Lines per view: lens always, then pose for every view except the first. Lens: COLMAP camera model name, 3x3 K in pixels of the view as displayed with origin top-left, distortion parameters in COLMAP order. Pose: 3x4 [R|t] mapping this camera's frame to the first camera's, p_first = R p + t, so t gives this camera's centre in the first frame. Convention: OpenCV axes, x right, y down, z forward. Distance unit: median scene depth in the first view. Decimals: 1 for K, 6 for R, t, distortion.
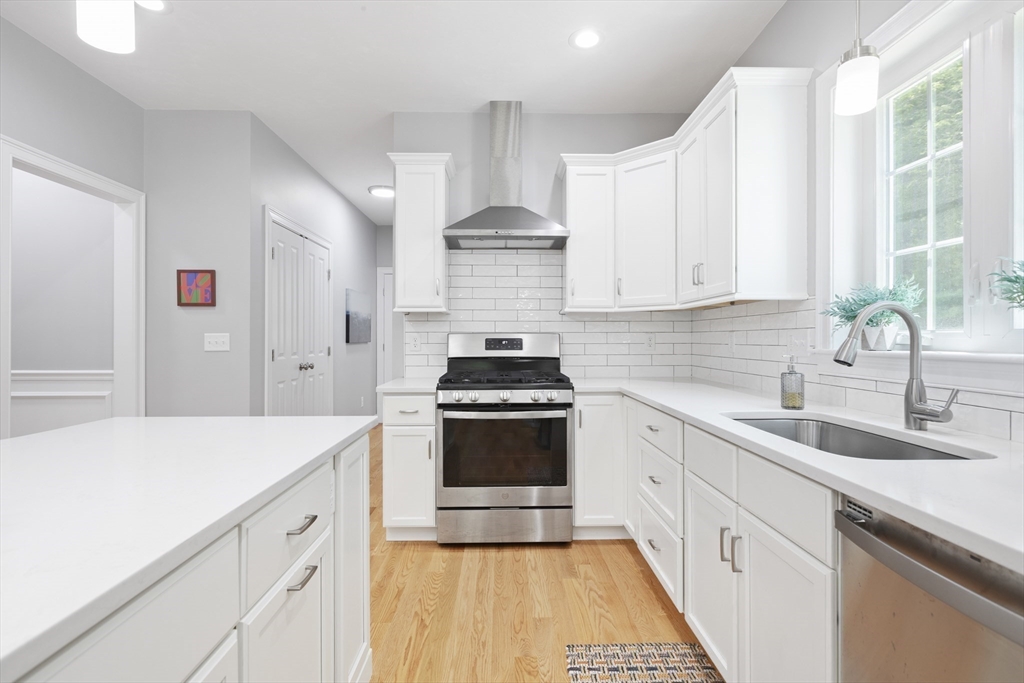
lens RADIAL K [[497.4, 0, 512.1], [0, 497.4, 337.4], [0, 0, 1]] dist [0.000099, 0.000182]
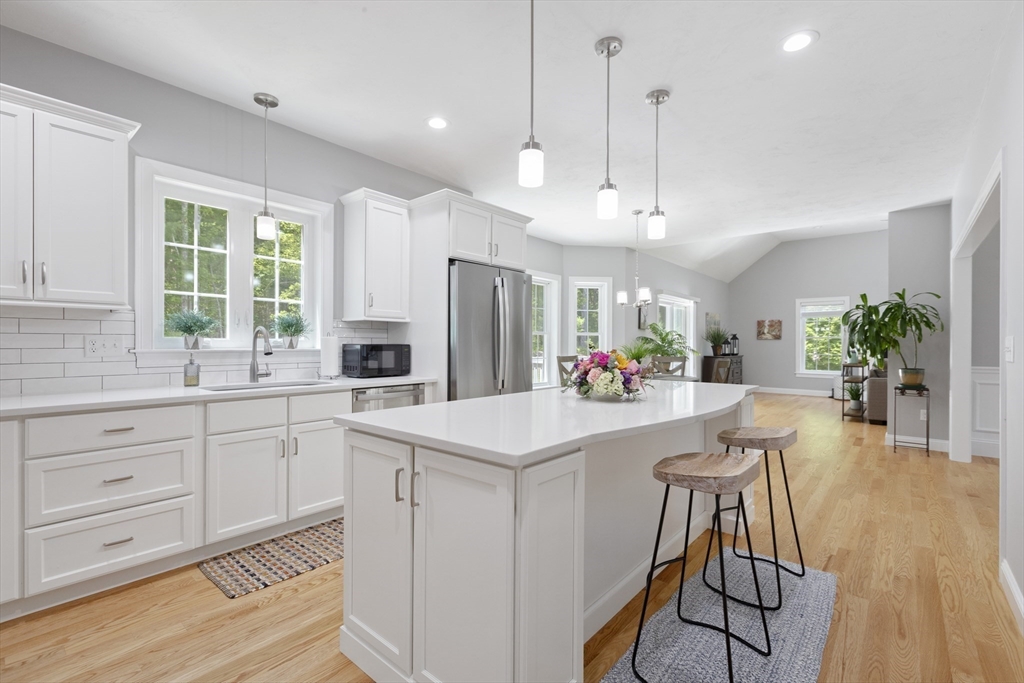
lens RADIAL K [[459.0, 0, 511.8], [0, 459.0, 342.5], [0, 0, 1]] dist [0.000558, 0.000284]
pose [[-0.745974, -0.002566, 0.665970, -0.760441], [-0.006858, 0.999969, -0.003829, -0.000430], [-0.665940, -0.007424, -0.745969, 0.926169]]
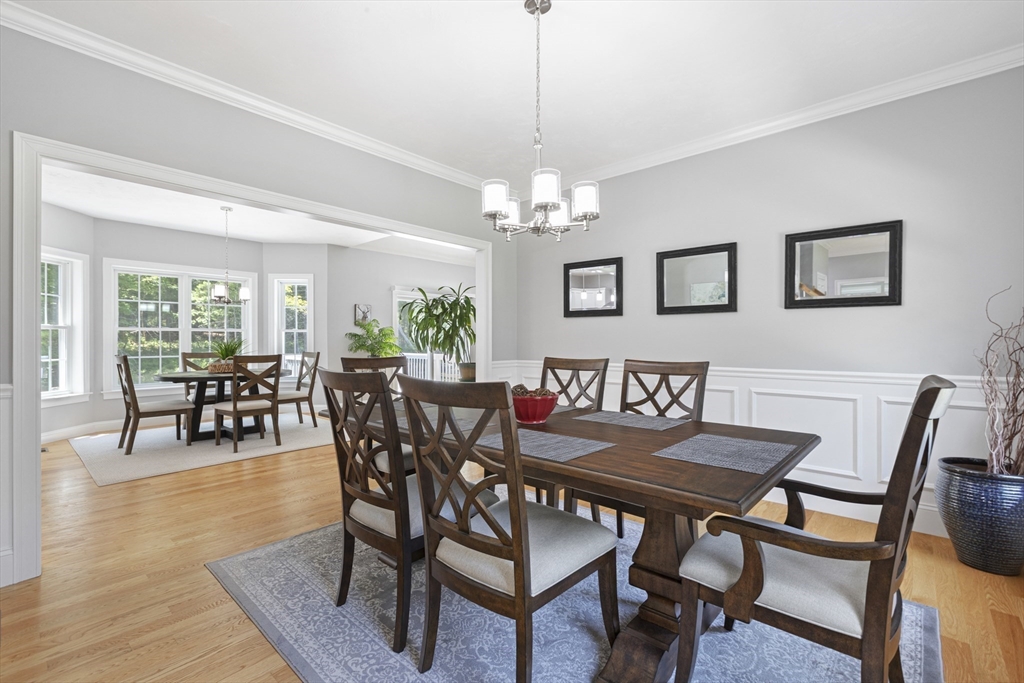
lens RADIAL K [[459.0, 0, 511.8], [0, 459.0, 342.5], [0, 0, 1]] dist [0.000558, 0.000284]
pose [[-0.730945, -0.001531, 0.682434, -2.074468], [-0.000766, 0.999999, 0.001423, 0.002134], [-0.682435, 0.000517, -0.730946, -0.262333]]
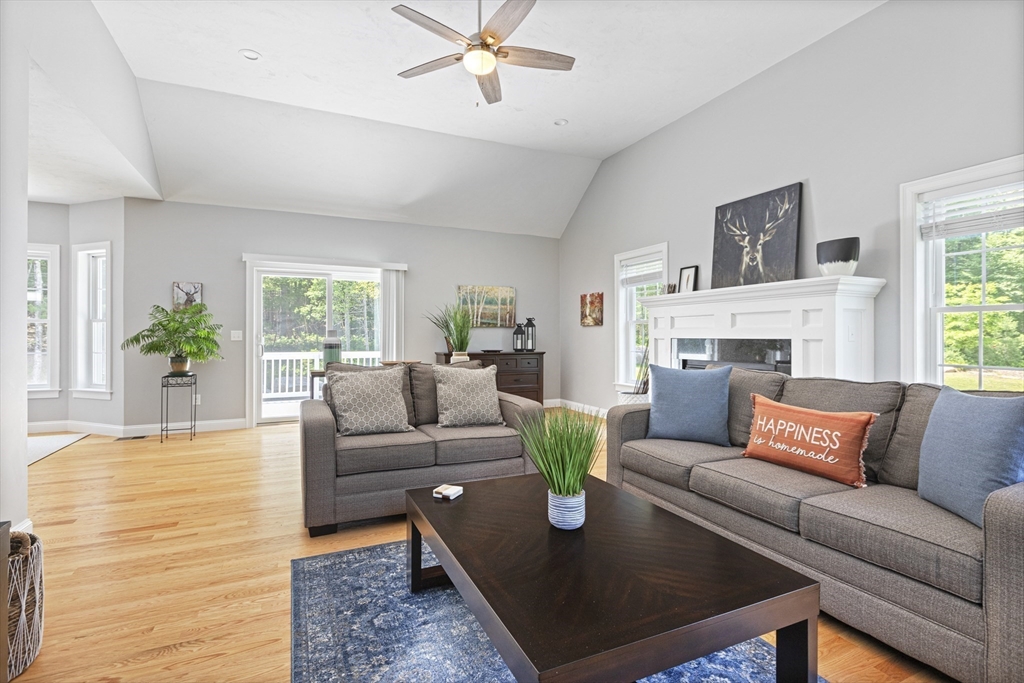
lens RADIAL K [[486.6, 0, 510.4], [0, 486.6, 339.4], [0, 0, 1]] dist [-0.002781, 0.000346]
pose [[-0.393685, -0.007512, 0.919215, -1.942572], [-0.003813, 0.999971, 0.006539, -0.001115], [-0.919237, -0.000930, -0.393703, -2.141346]]
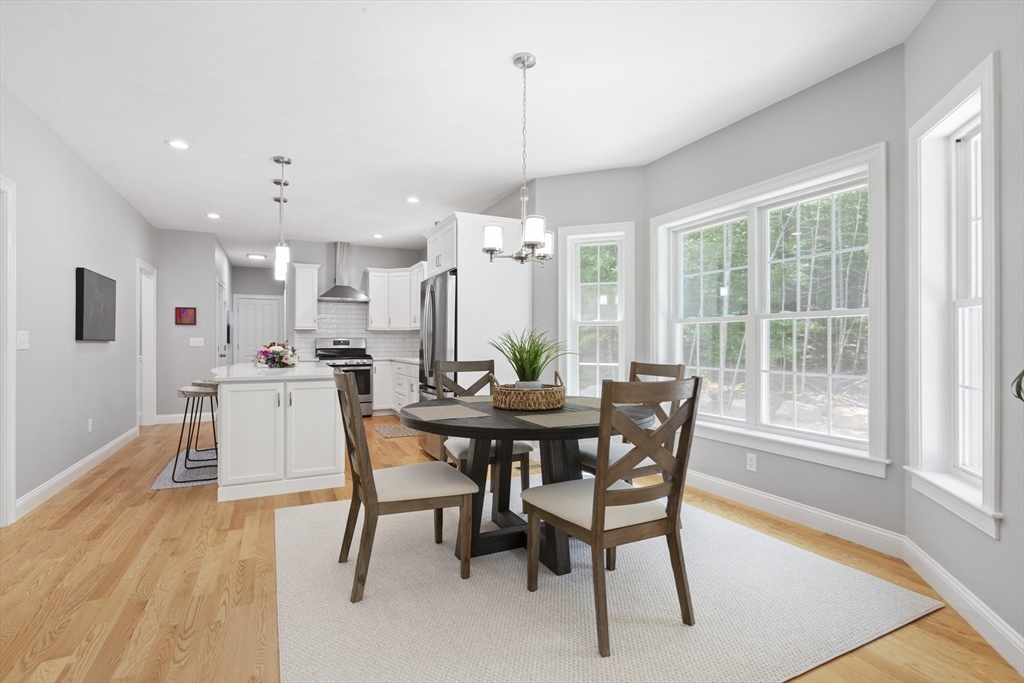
lens RADIAL K [[486.6, 0, 510.4], [0, 486.6, 339.4], [0, 0, 1]] dist [-0.002781, 0.000346]
pose [[0.908177, 0.002361, 0.418581, -0.304701], [-0.001836, 0.999997, -0.001656, -0.000581], [-0.418583, 0.000736, 0.908178, -1.729347]]
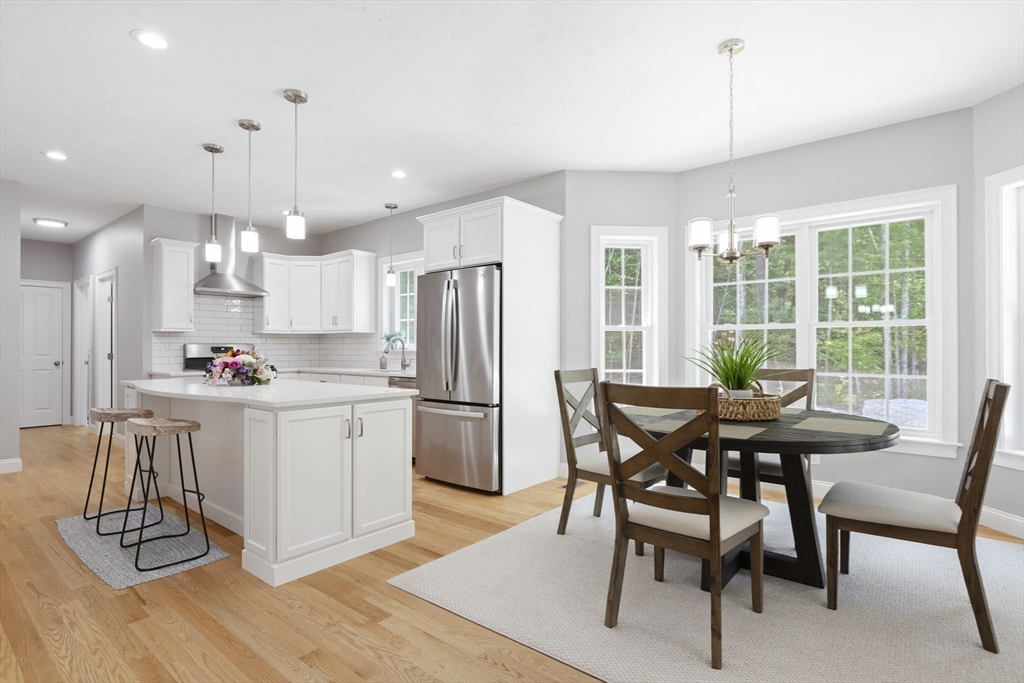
lens RADIAL K [[513.6, 0, 510.6], [0, 513.6, 345.1], [0, 0, 1]] dist [-0.001503, 0.000936]
pose [[0.655056, 0.001983, 0.755578, -0.867981], [-0.000559, 0.999998, -0.002139, -0.000664], [-0.755581, 0.000979, 0.655055, -1.172706]]
